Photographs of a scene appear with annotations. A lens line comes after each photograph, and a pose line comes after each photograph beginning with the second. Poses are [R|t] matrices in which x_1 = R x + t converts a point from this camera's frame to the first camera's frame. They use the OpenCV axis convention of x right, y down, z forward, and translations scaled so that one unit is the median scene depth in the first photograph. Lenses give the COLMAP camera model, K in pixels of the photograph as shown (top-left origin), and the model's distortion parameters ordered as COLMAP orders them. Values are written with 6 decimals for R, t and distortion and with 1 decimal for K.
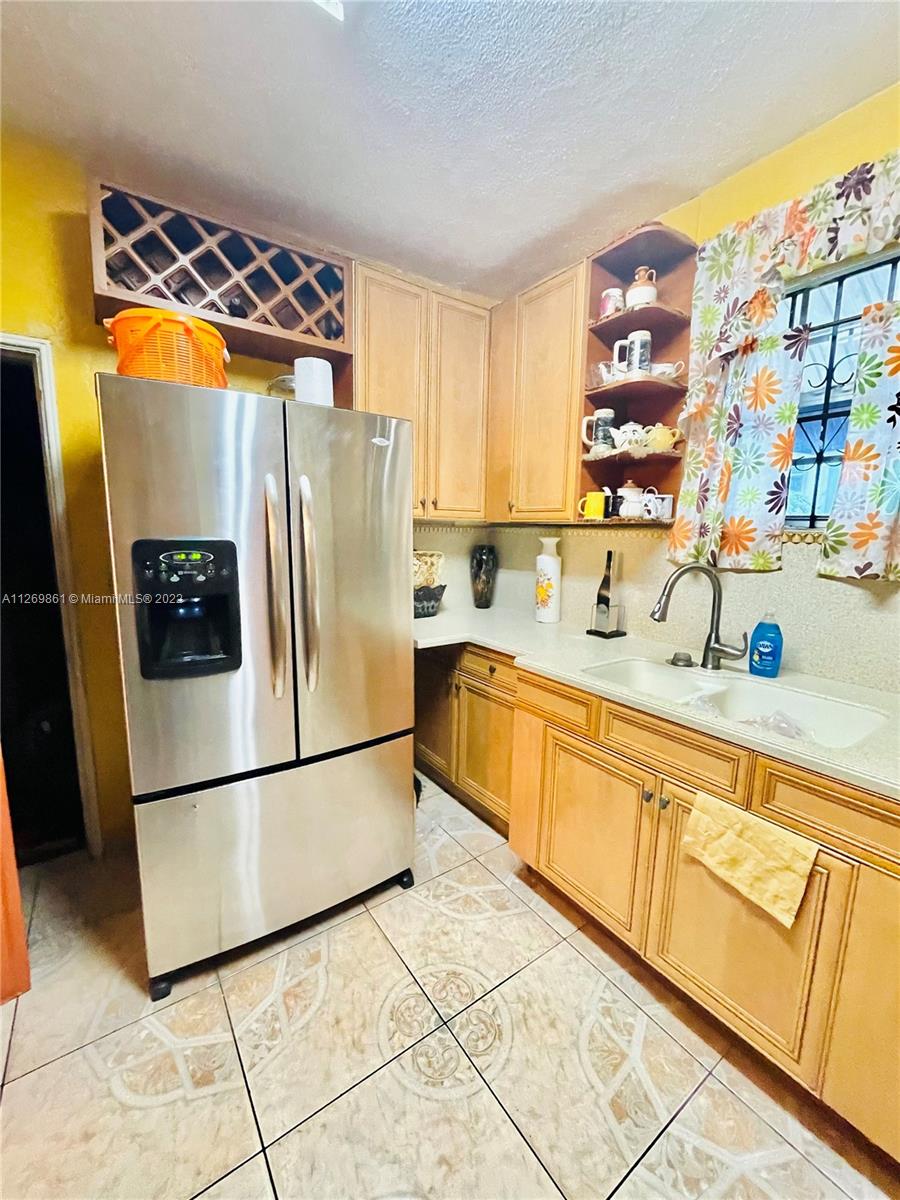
lens RADIAL K [[487.7, 0, 450.7], [0, 487.7, 600.7], [0, 0, 1]] dist [-0.001781, 0.000254]
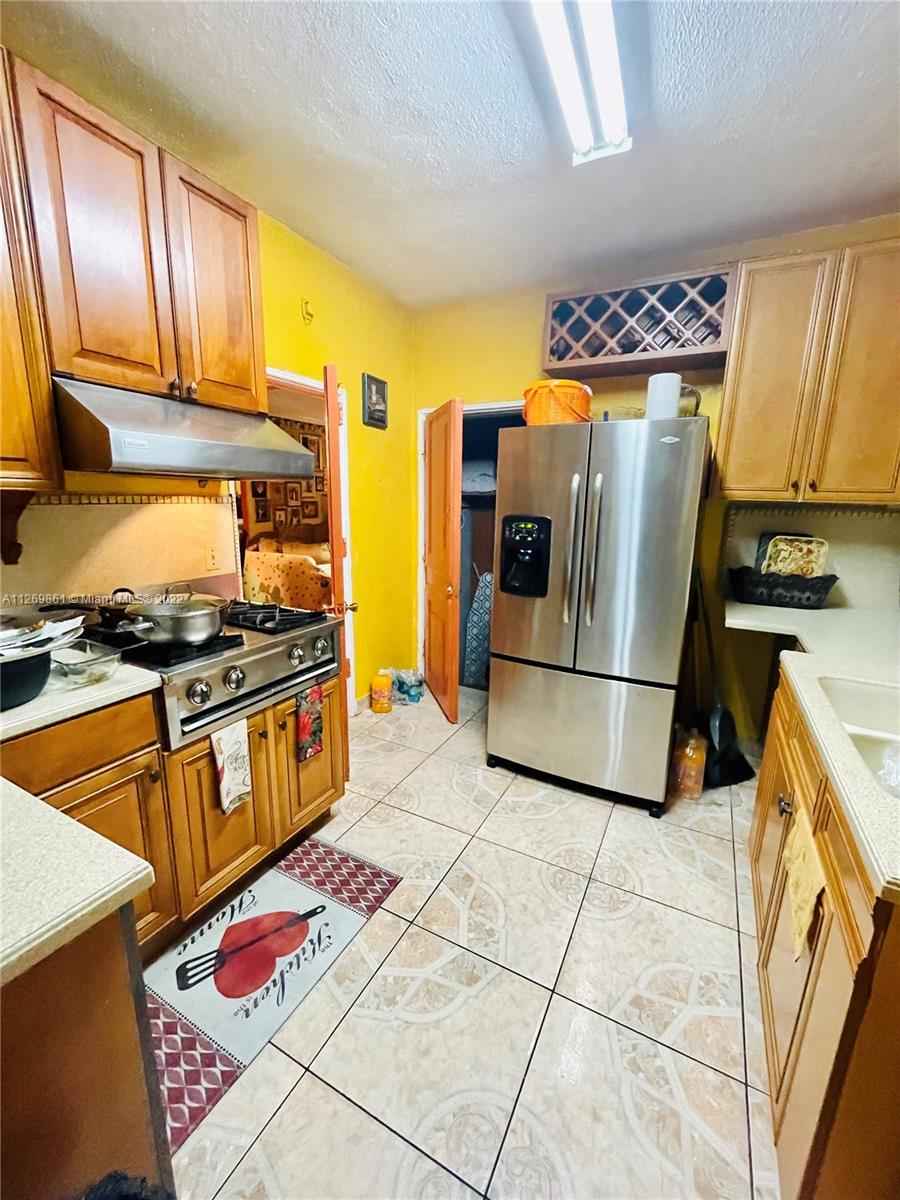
lens RADIAL K [[487.7, 0, 451.5], [0, 487.7, 603.3], [0, 0, 1]] dist [-0.001781, 0.000254]
pose [[0.448080, 0.182387, -0.875191, 0.669176], [-0.140281, 0.981185, 0.132655, -0.009319], [0.882919, 0.063333, 0.465235, -0.019115]]
